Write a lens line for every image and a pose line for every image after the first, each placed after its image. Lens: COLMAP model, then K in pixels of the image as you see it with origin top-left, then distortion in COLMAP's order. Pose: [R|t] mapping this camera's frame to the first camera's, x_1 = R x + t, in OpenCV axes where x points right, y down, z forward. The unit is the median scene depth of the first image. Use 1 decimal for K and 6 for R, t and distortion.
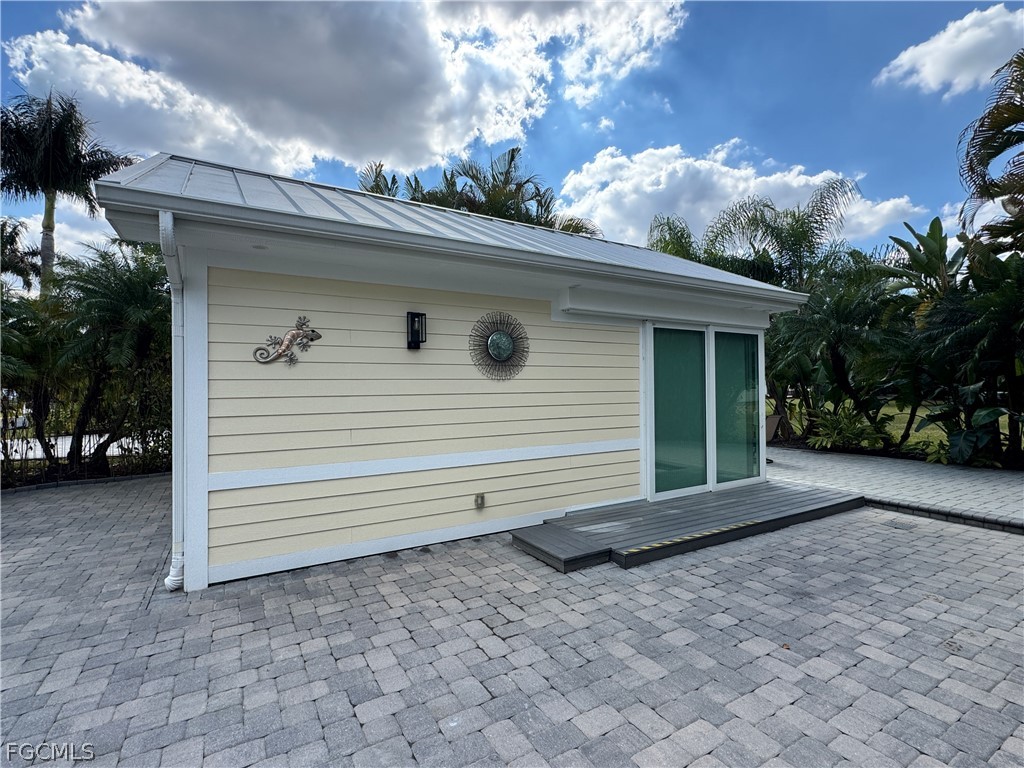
lens RADIAL K [[477.2, 0, 510.4], [0, 477.2, 385.7], [0, 0, 1]] dist [-0.002287, -0.000076]
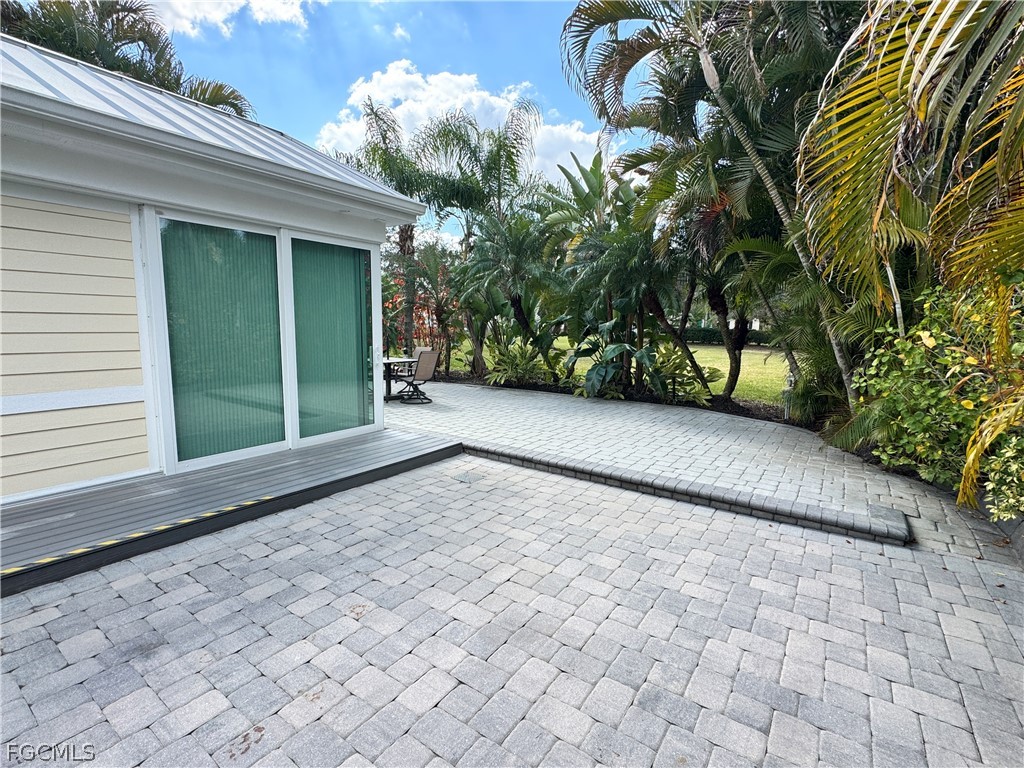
lens RADIAL K [[477.2, 0, 510.2], [0, 477.2, 382.4], [0, 0, 1]] dist [-0.002287, -0.000076]
pose [[0.909230, -0.027403, 0.415392, 0.633520], [-0.026788, 0.991912, 0.124070, 0.011946], [-0.415432, -0.123936, 0.901142, 0.243147]]
